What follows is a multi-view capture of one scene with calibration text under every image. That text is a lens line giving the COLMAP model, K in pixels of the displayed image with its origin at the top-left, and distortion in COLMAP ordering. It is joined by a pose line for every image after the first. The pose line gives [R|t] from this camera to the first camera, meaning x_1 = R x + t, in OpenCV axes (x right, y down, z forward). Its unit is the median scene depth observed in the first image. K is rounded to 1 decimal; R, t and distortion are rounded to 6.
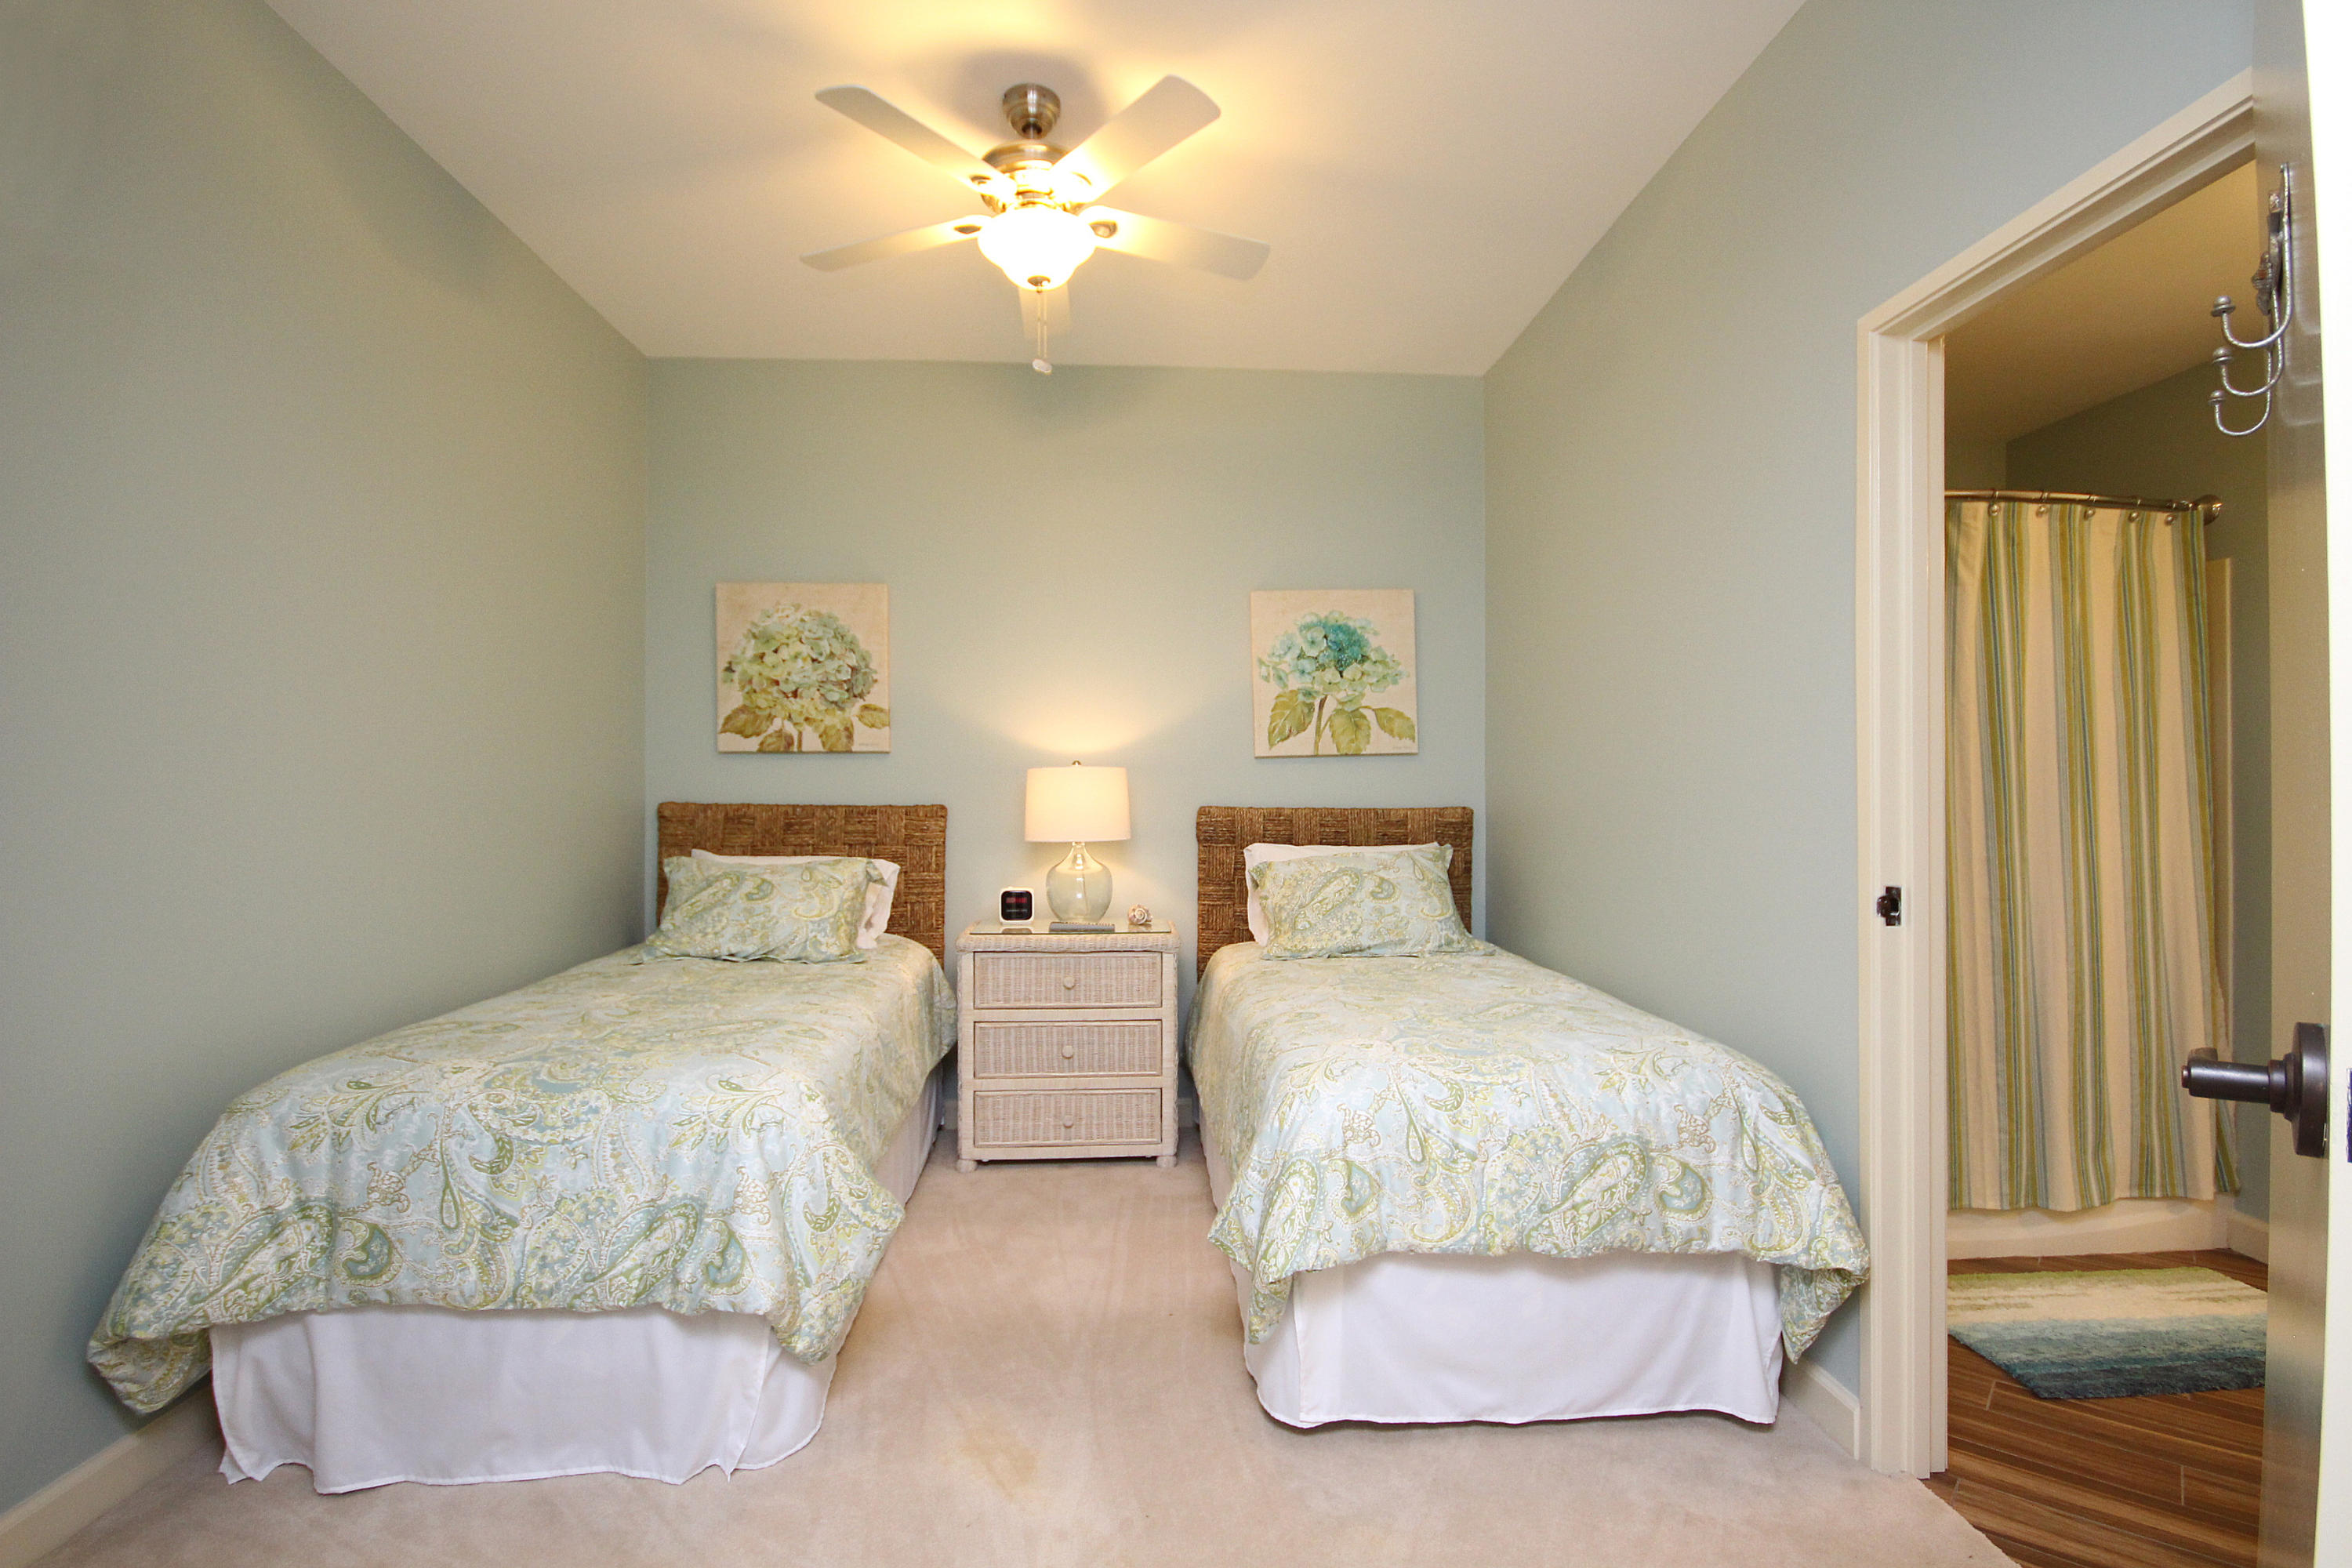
lens RADIAL K [[1081.2, 0, 1172.5], [0, 1081.2, 782.7], [0, 0, 1]] dist [-0.002110, -0.001288]
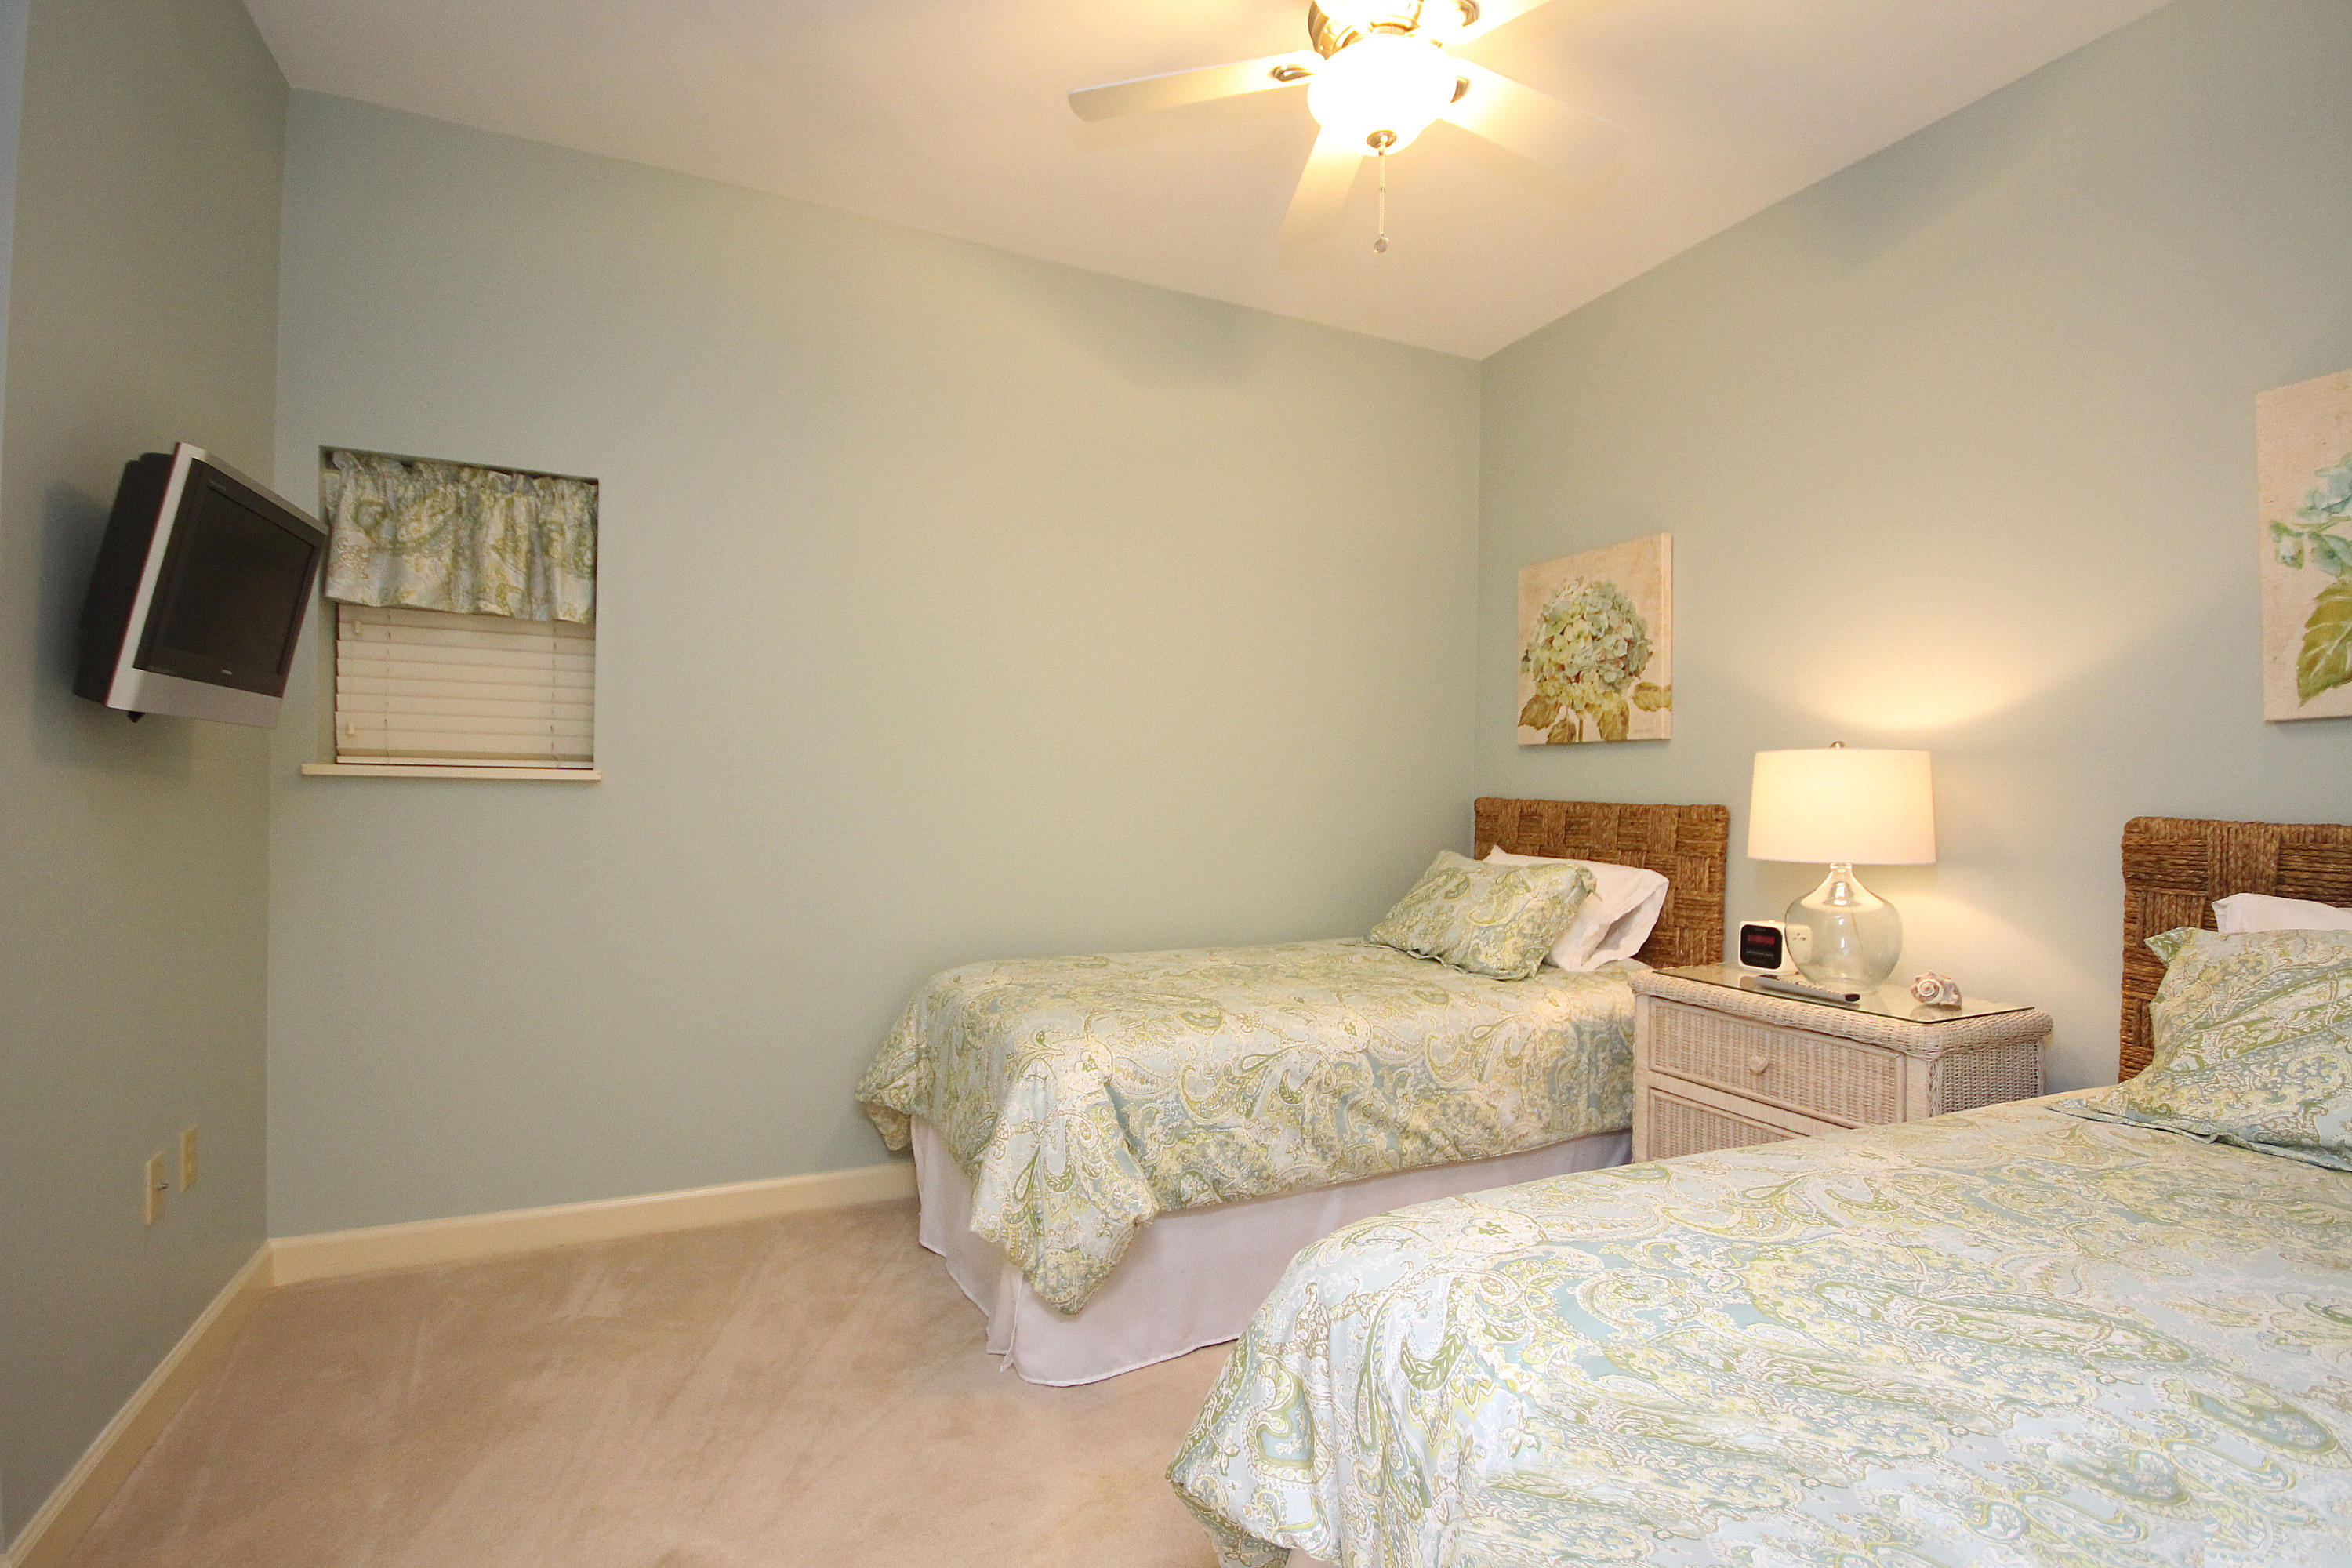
lens RADIAL K [[1081.2, 0, 1181.7], [0, 1081.2, 789.0], [0, 0, 1]] dist [-0.002110, -0.001288]
pose [[0.387335, 0.005047, -0.921925, 0.348936], [-0.005789, 0.999979, 0.003042, 0.008785], [0.921921, 0.004159, 0.387356, 0.352149]]
